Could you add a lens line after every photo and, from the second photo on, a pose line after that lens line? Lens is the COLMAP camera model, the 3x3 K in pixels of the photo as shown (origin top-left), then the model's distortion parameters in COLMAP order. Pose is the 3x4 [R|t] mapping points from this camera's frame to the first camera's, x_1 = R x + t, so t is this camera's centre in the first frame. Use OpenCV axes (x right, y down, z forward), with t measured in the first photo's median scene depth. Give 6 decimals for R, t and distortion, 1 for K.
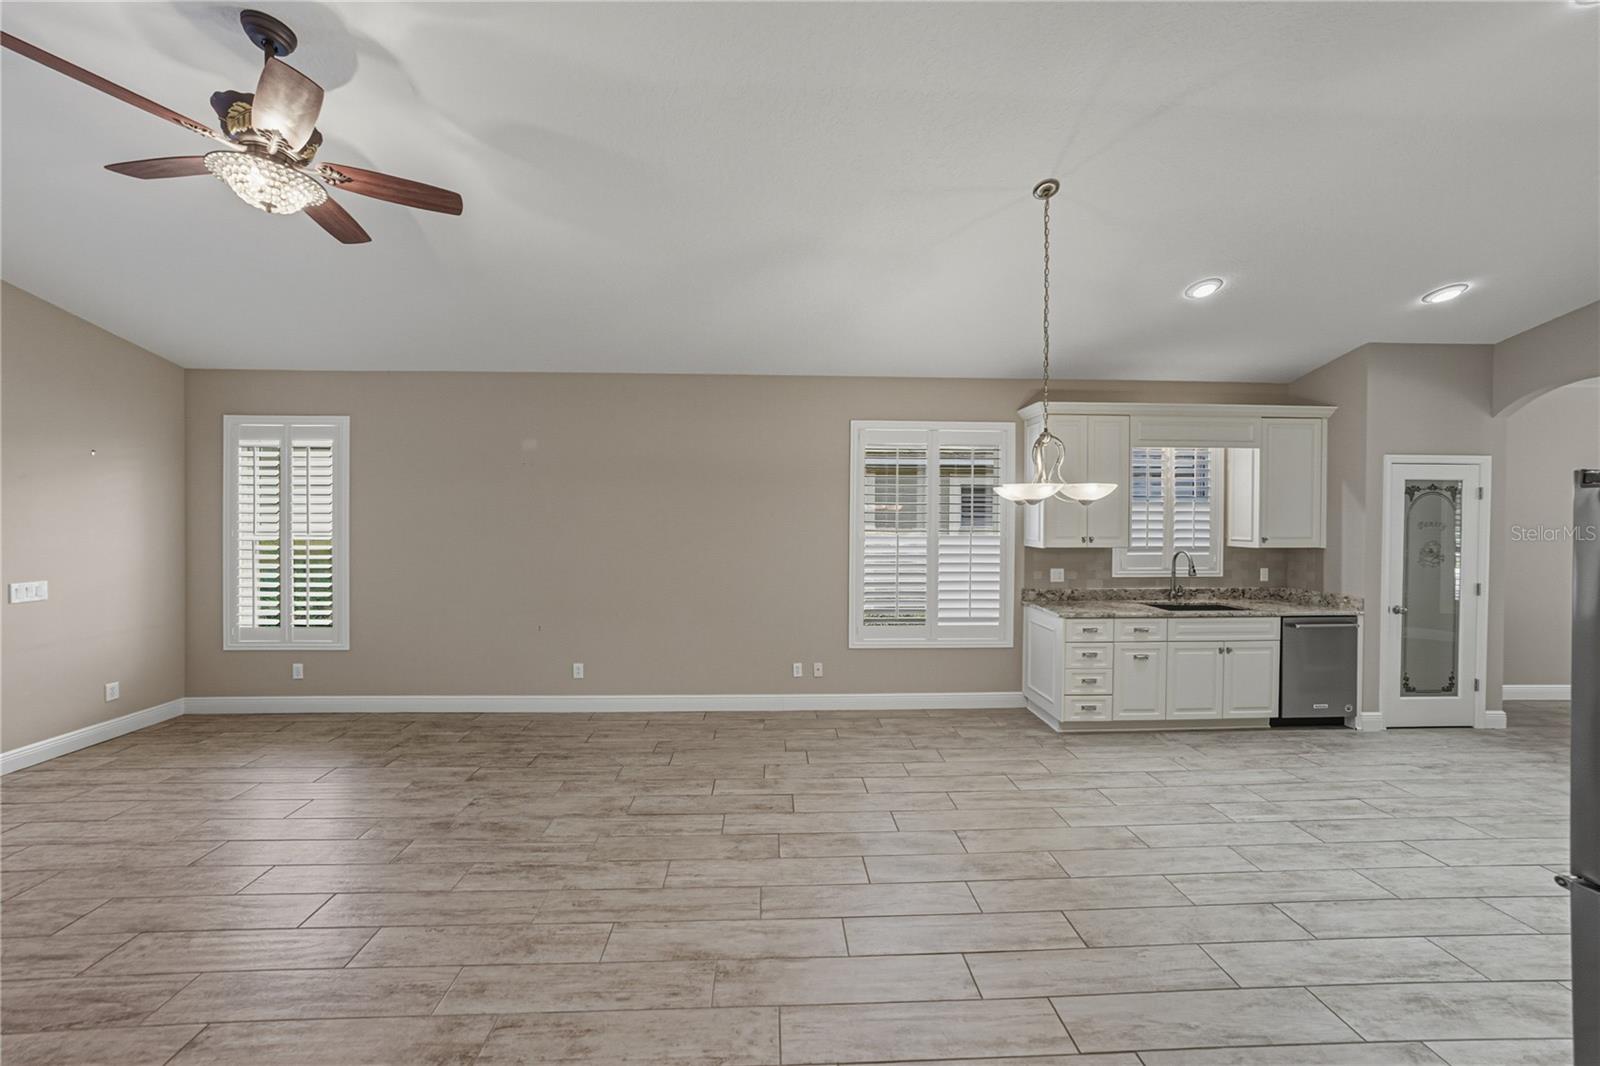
lens RADIAL K [[560.8, 0, 787.9], [0, 560.8, 519.3], [0, 0, 1]] dist [-0.018459, 0.004955]
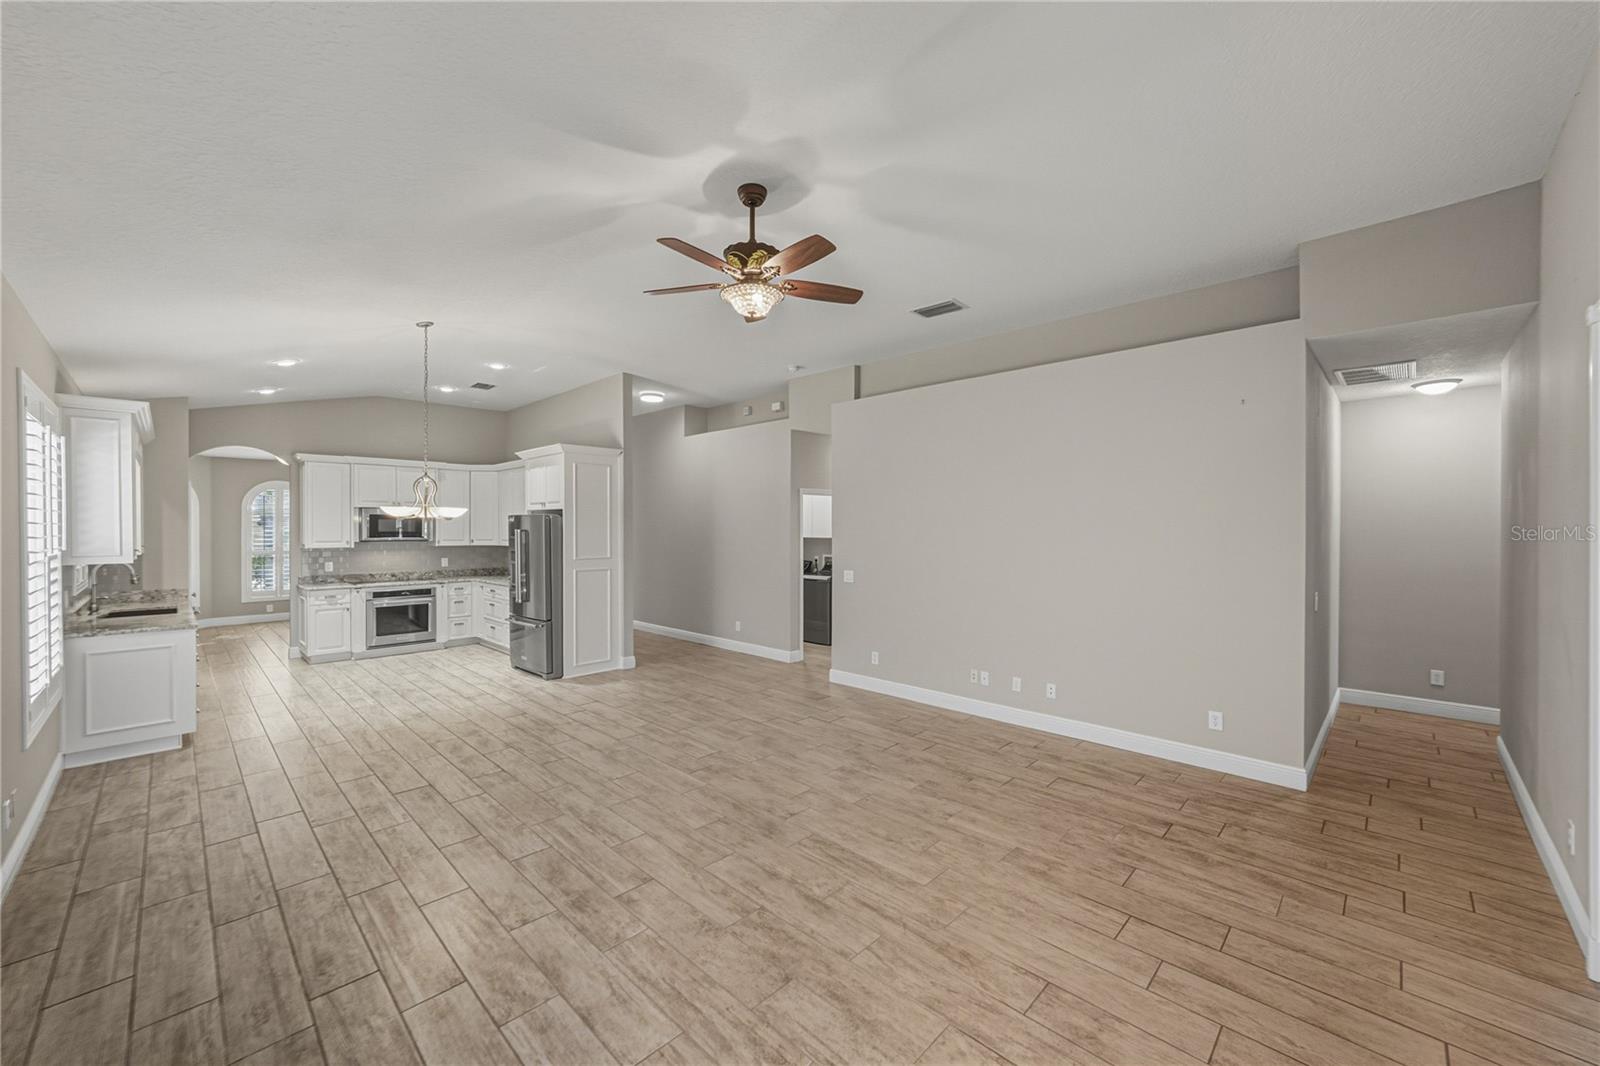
lens RADIAL K [[584.2, 0, 808.6], [0, 584.2, 533.9], [0, 0, 1]] dist [-0.018016, 0.002725]
pose [[-0.699827, -0.008523, 0.714262, -1.025251], [-0.001221, 0.999942, 0.010736, -0.003003], [-0.714311, 0.006642, -0.699796, 0.947103]]
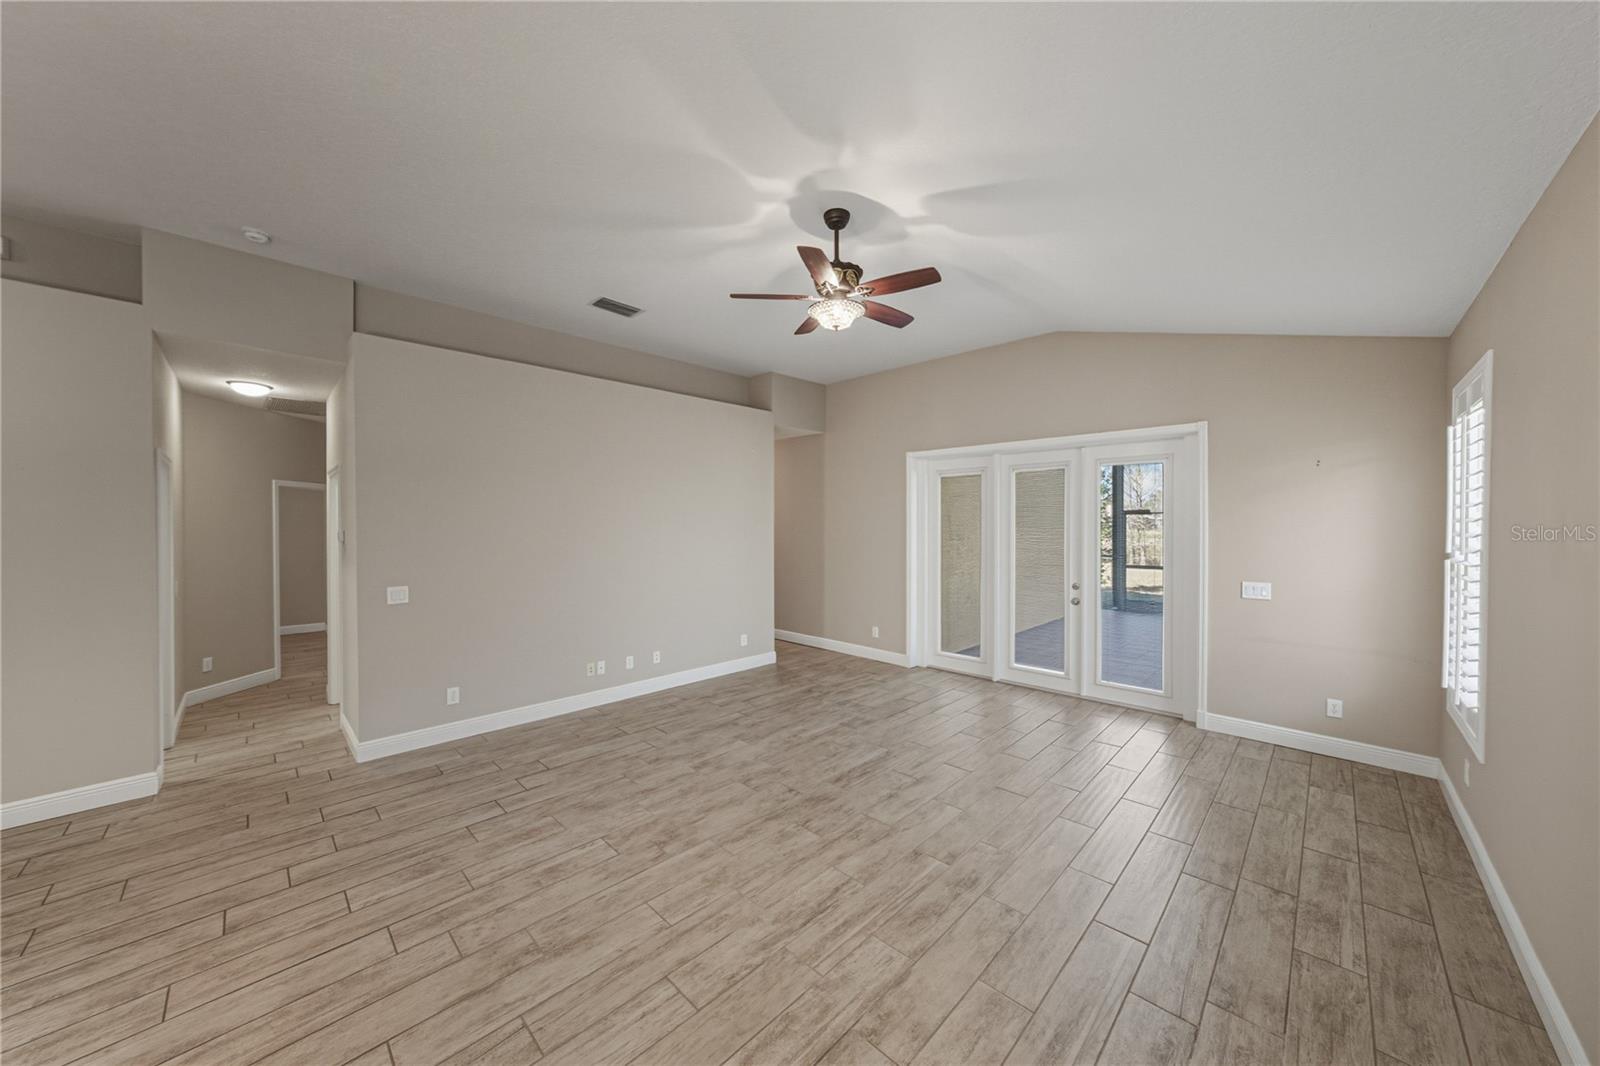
lens RADIAL K [[560.8, 0, 792.6], [0, 560.8, 524.2], [0, 0, 1]] dist [-0.018459, 0.004955]
pose [[-0.736776, -0.003597, -0.676127, 0.113088], [-0.004656, 0.999989, -0.000246, -0.002193], [0.676121, 0.002967, -0.736785, 1.015211]]
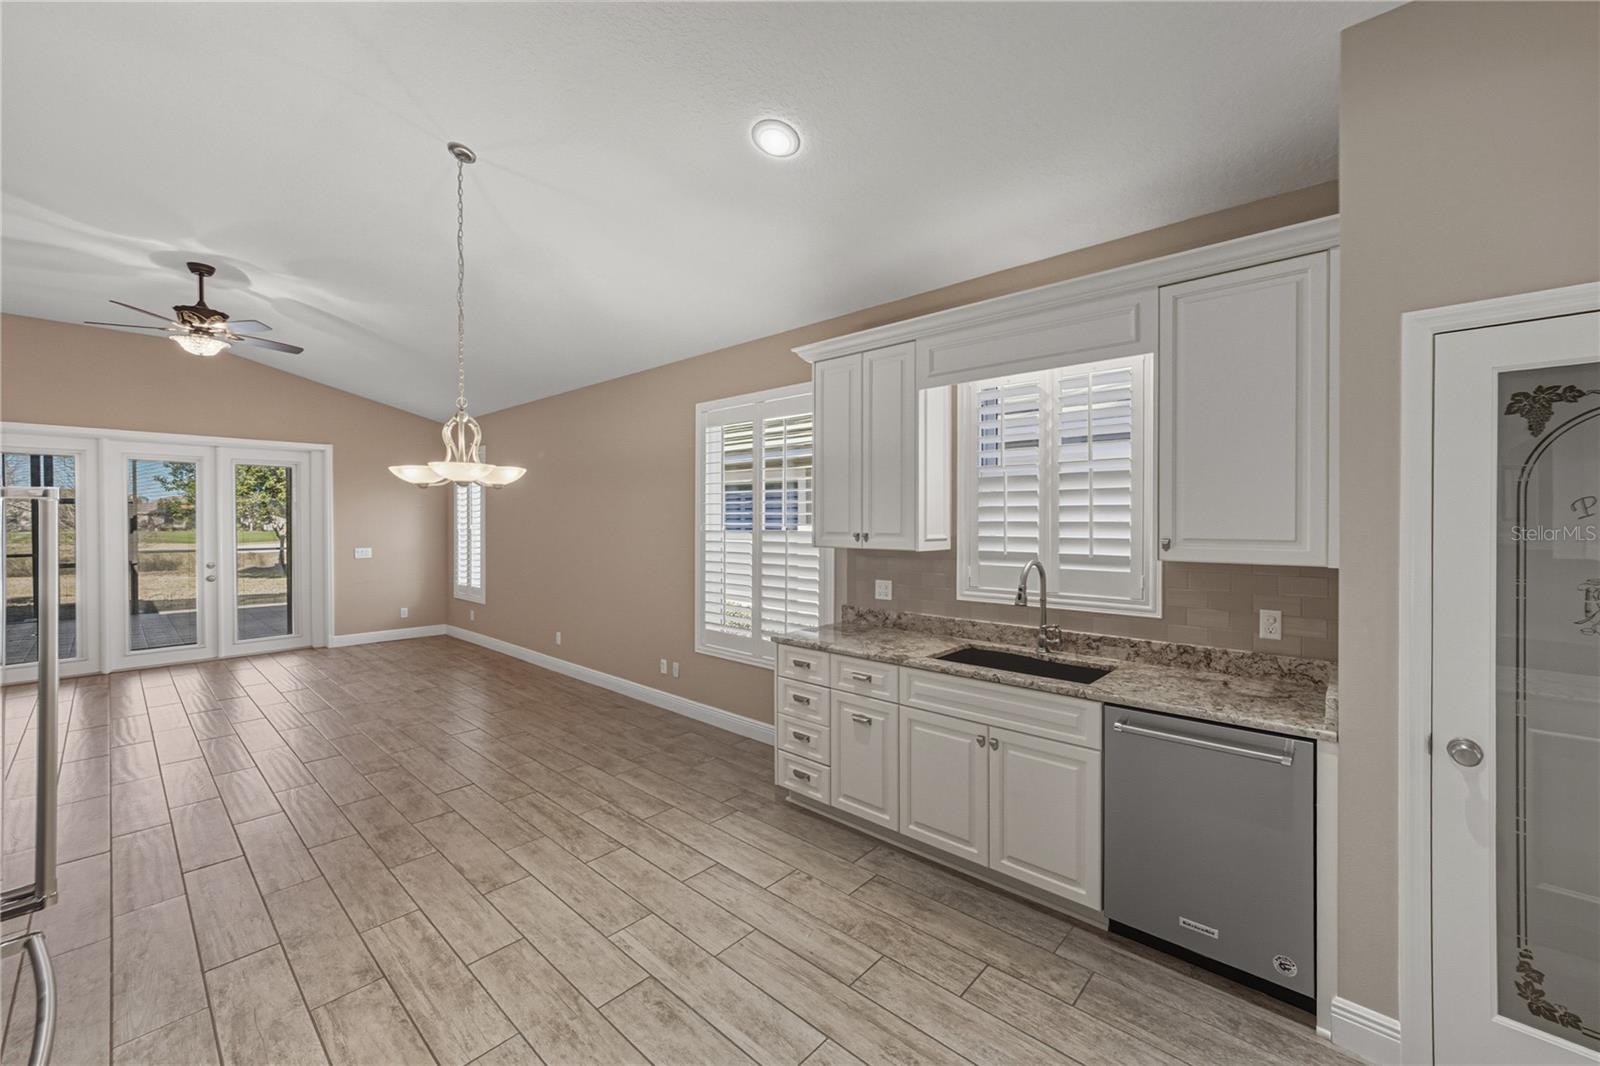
lens RADIAL K [[648.6, 0, 833.3], [0, 648.6, 521.8], [0, 0, 1]] dist [-0.001419, 0.002258]
pose [[0.715064, -0.000869, -0.699058, 1.148368], [-0.001120, 0.999997, -0.002389, 0.021687], [0.699058, 0.002491, 0.715061, 0.448411]]
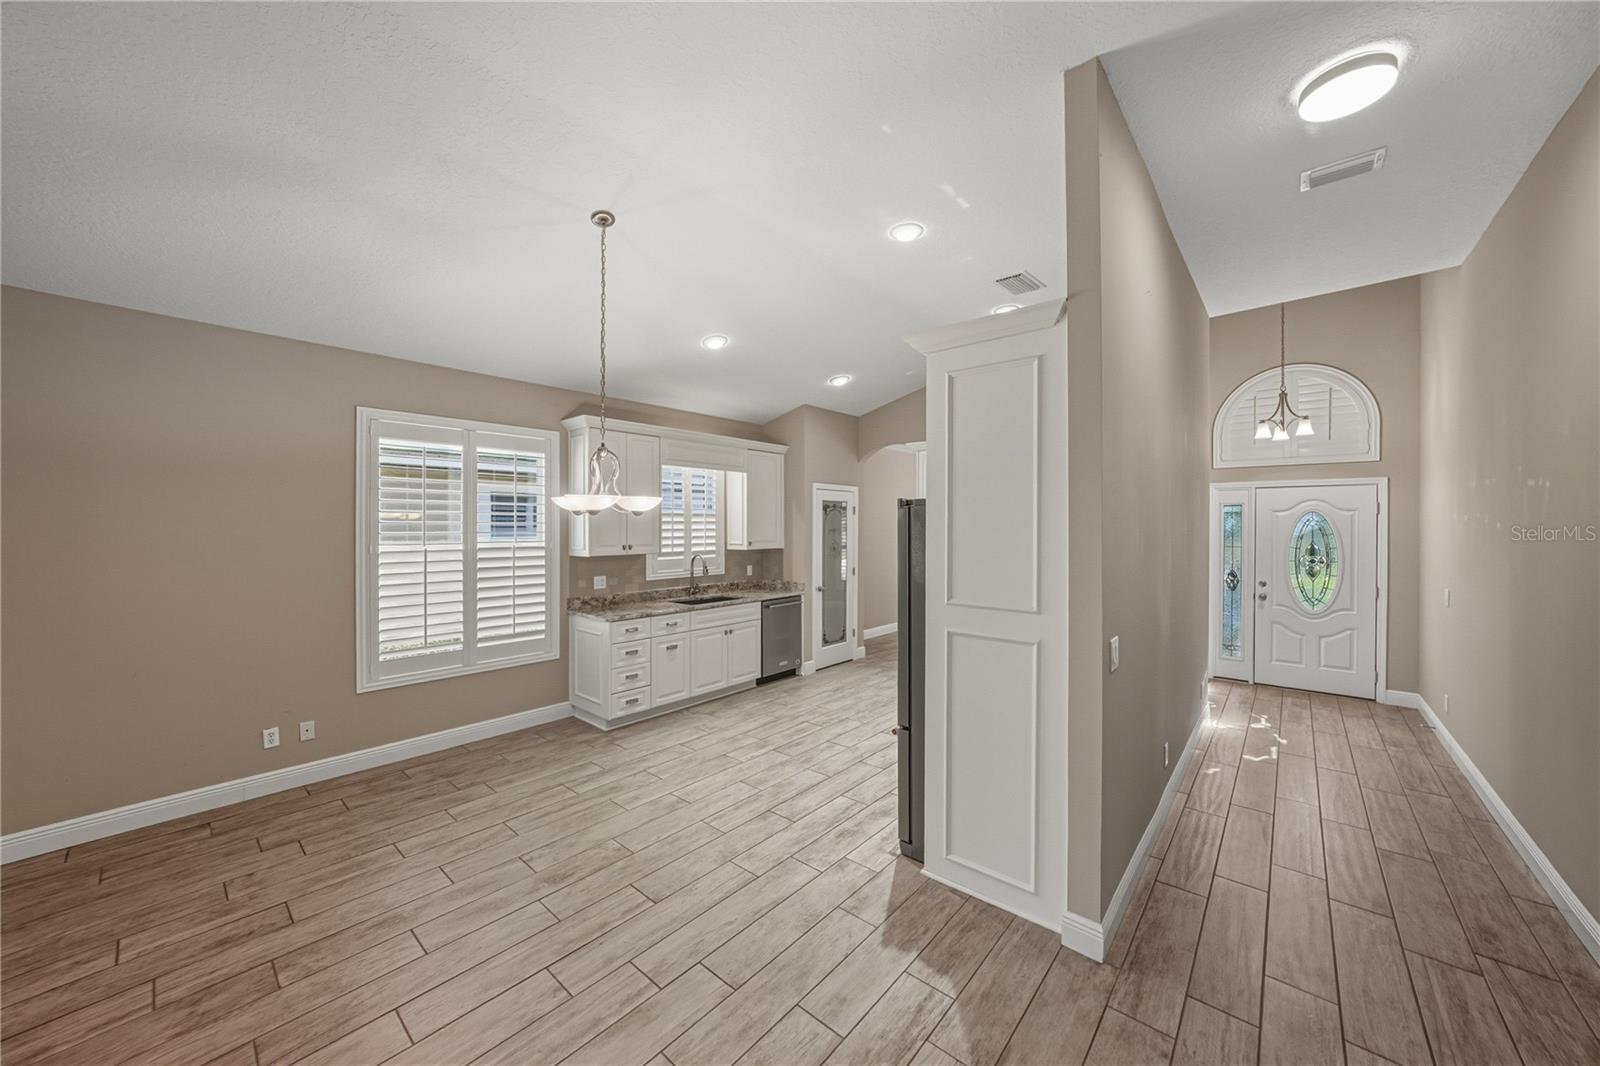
lens RADIAL K [[584.2, 0, 803.5], [0, 584.2, 525.8], [0, 0, 1]] dist [-0.018016, 0.002725]
pose [[0.676474, -0.003518, 0.736459, -0.071980], [0.007201, 0.999972, -0.001837, -0.001000], [-0.736432, 0.006545, 0.676480, -0.021358]]
